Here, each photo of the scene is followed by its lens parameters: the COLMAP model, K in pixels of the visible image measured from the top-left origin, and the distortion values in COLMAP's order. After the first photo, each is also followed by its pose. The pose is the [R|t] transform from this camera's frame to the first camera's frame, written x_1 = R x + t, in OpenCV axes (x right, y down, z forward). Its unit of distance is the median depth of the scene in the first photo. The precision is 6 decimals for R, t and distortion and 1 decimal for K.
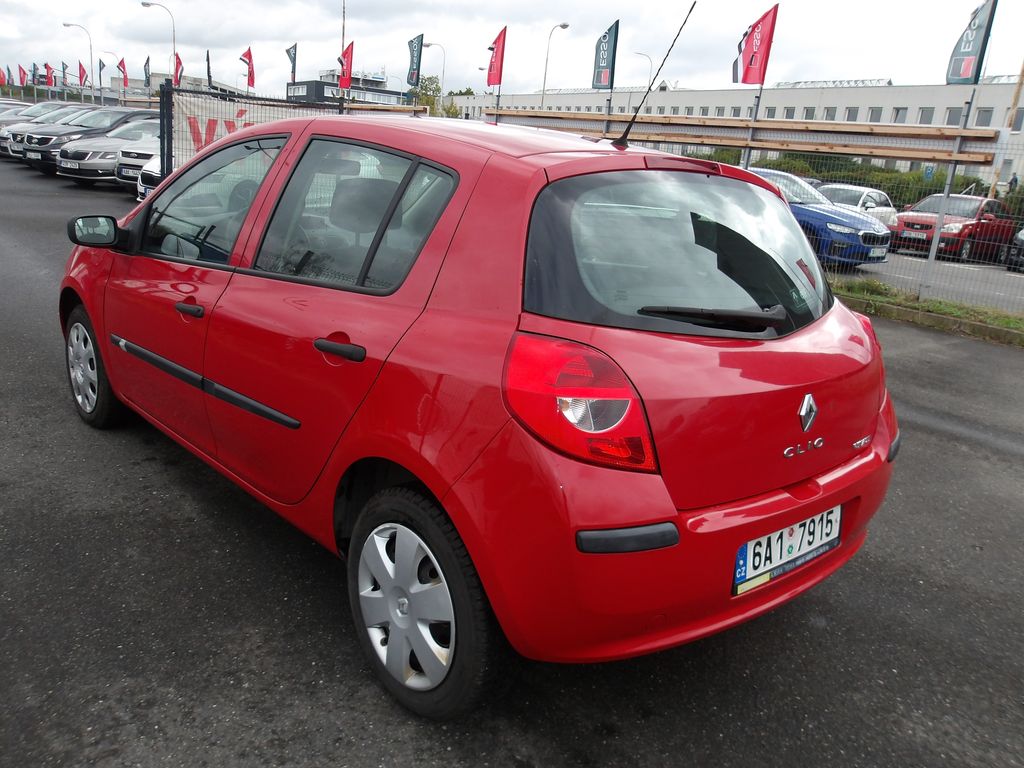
lens RADIAL K [[858.5, 0, 512.0], [0, 858.5, 410.1], [0, 0, 1]] dist [0.004711, 0.003590]
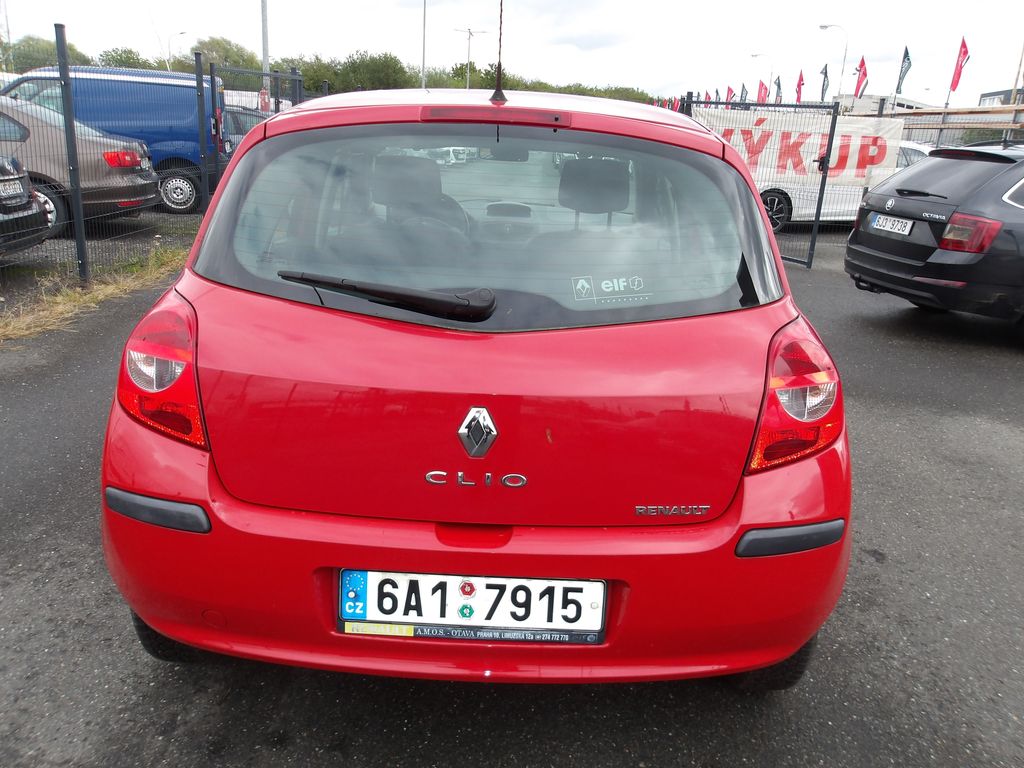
lens RADIAL K [[855.0, 0, 512.0], [0, 855.0, 384.0], [0, 0, 1]] dist [0.000591, 0.004990]
pose [[0.738968, 0.145520, -0.657838, 0.759256], [-0.177087, 0.984017, 0.018748, -0.053092], [0.650051, 0.102640, 0.752926, 0.401115]]
